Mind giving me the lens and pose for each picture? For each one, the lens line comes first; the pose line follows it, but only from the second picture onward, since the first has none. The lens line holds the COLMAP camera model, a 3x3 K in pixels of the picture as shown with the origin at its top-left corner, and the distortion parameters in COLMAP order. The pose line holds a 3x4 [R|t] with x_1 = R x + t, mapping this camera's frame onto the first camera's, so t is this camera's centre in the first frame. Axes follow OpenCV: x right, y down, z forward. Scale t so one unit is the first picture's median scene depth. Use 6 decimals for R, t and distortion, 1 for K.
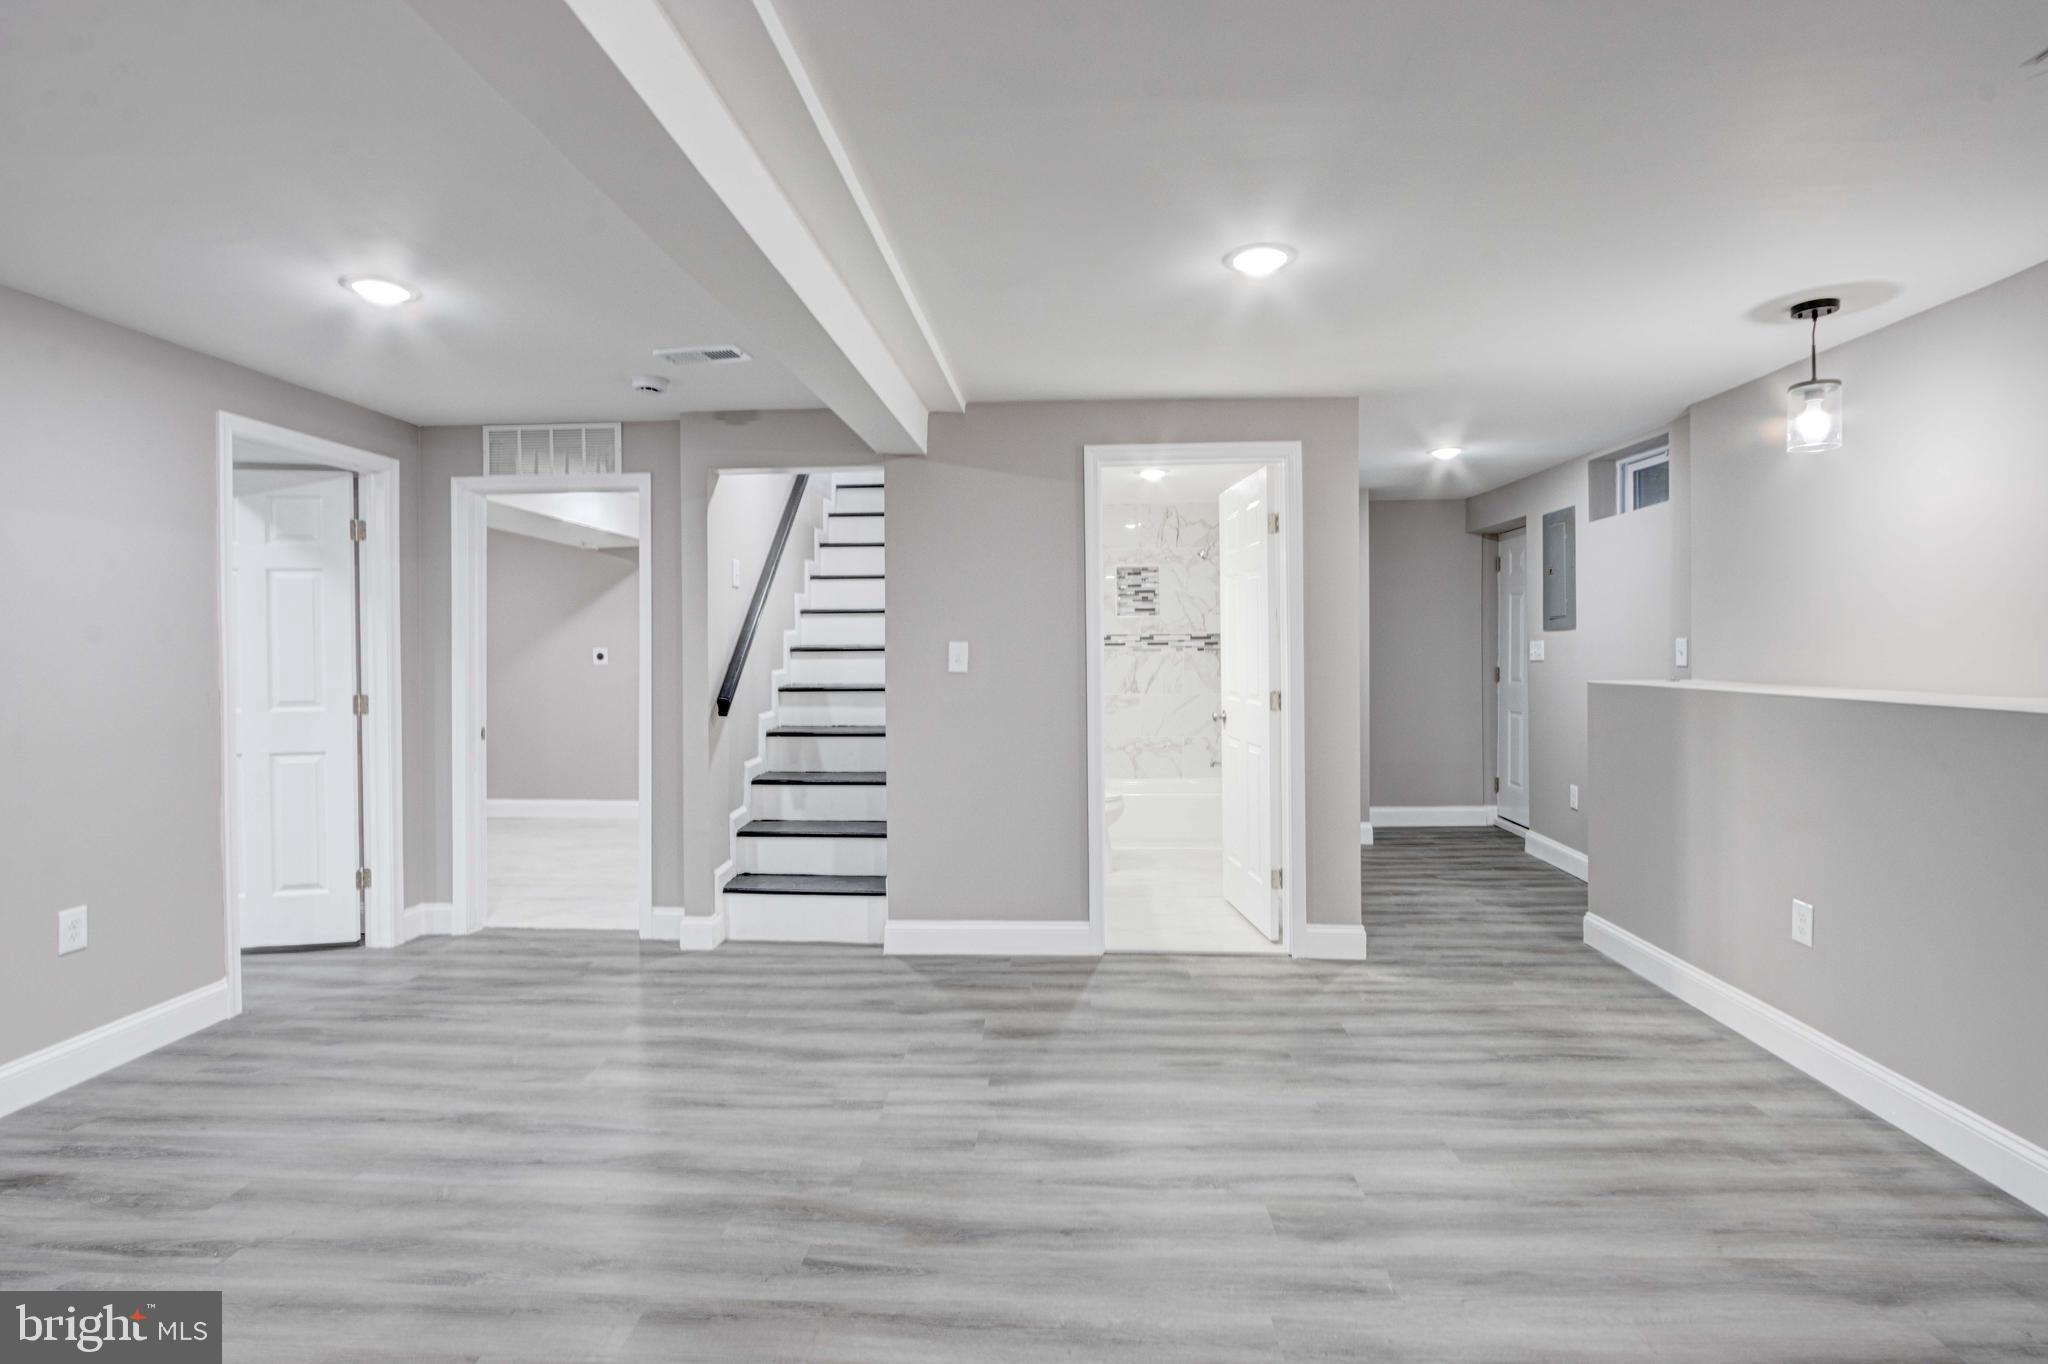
lens RADIAL K [[956.8, 0, 1027.1], [0, 956.8, 675.4], [0, 0, 1]] dist [-0.018427, 0.004141]
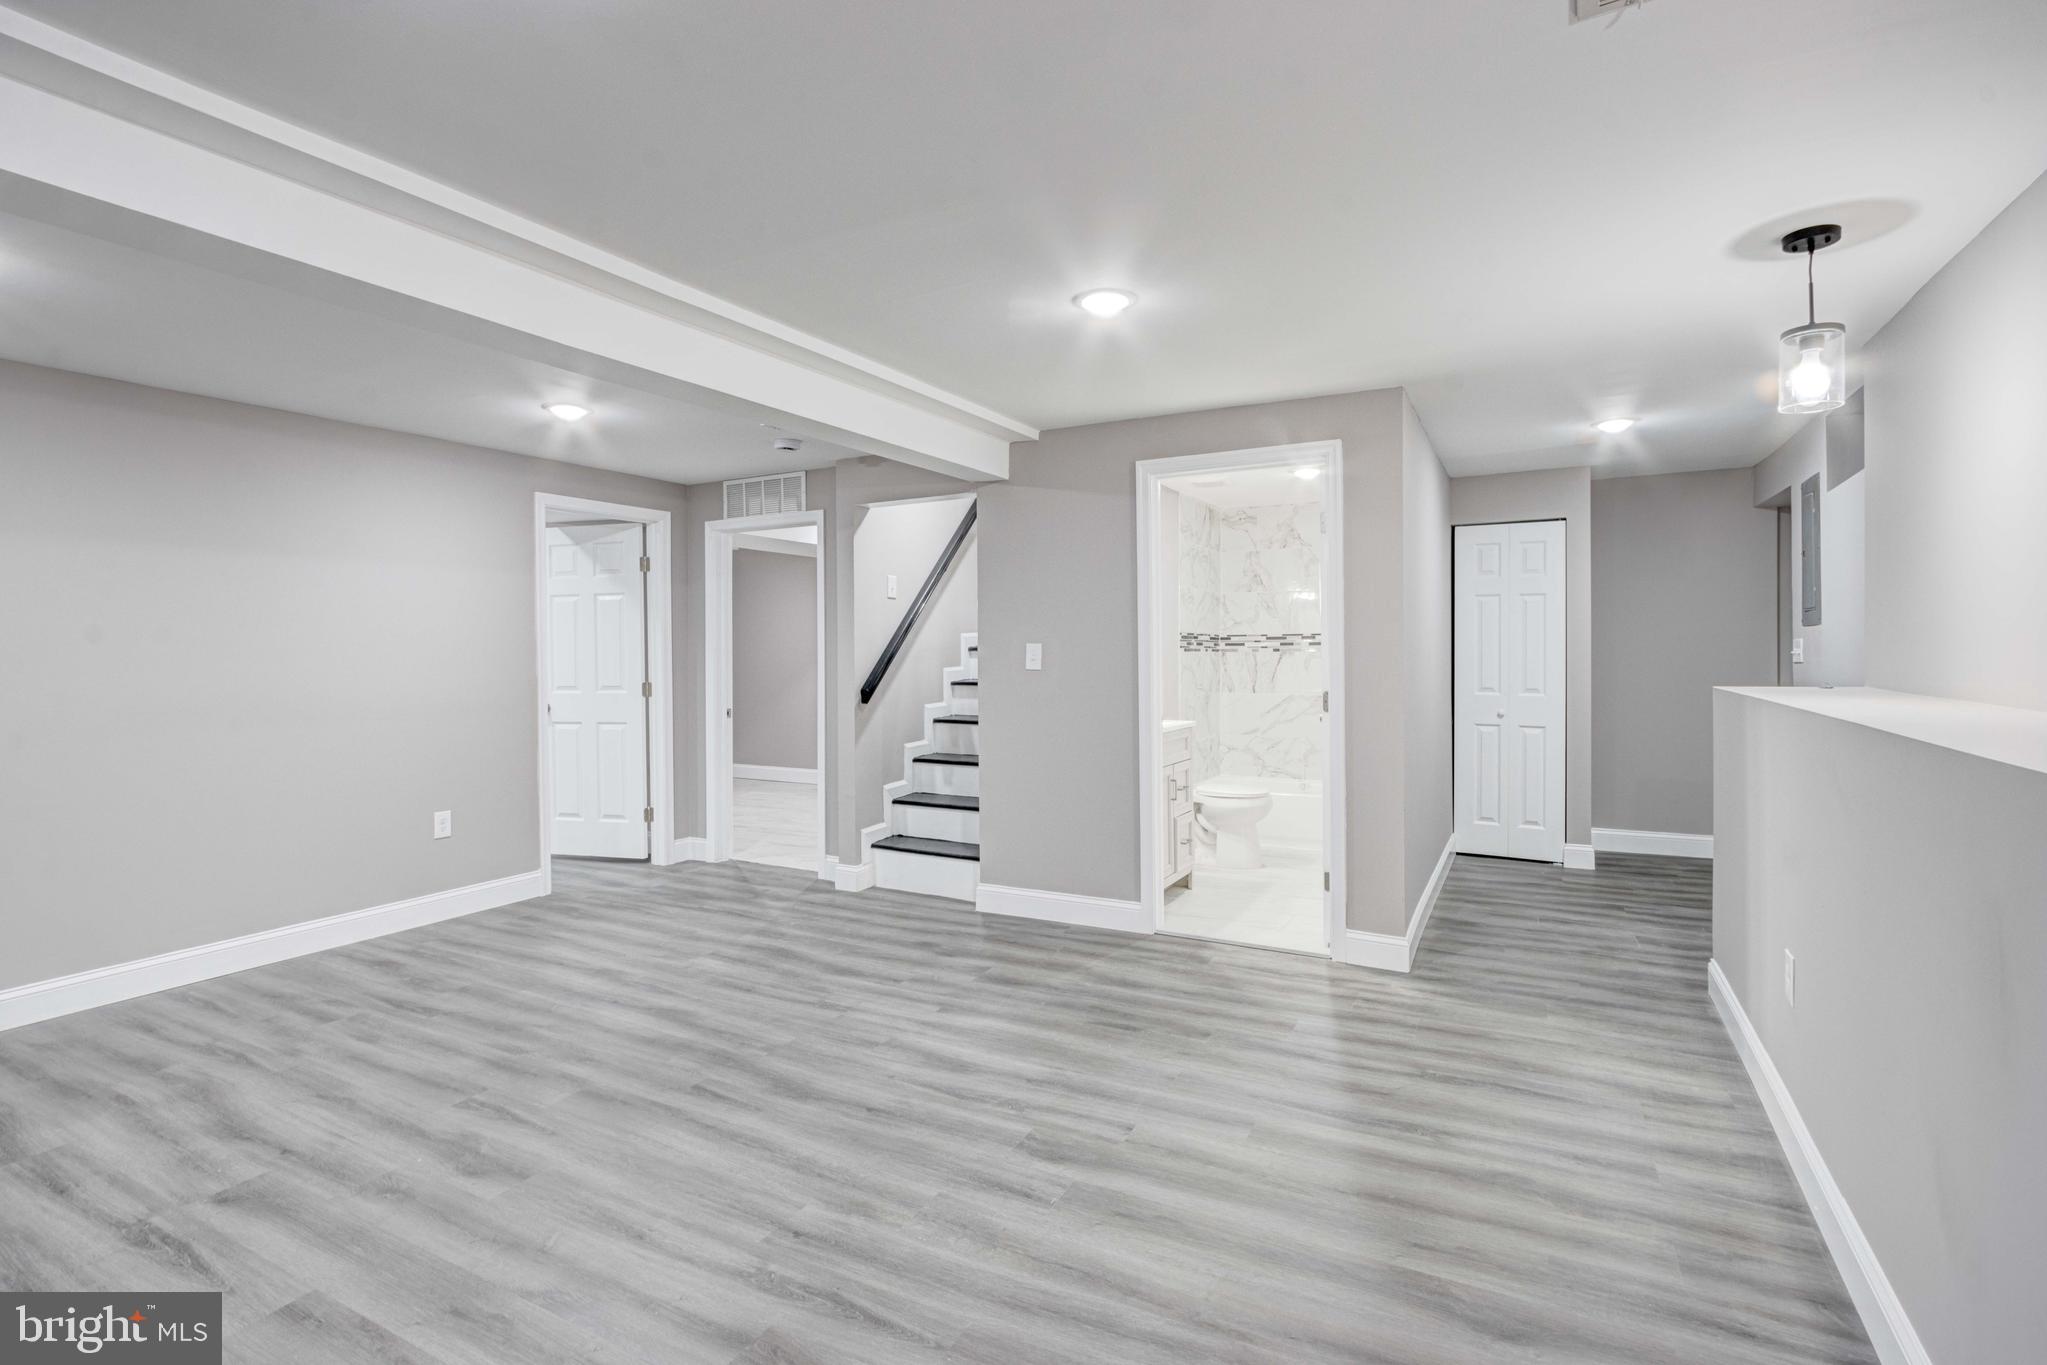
lens RADIAL K [[956.4, 0, 1007.1], [0, 956.4, 681.2], [0, 0, 1]] dist [-0.018427, 0.004141]
pose [[0.902379, 0.013365, -0.430736, 0.434976], [-0.009714, 0.999896, 0.010674, -0.001862], [0.430834, -0.005448, 0.902415, -0.039672]]
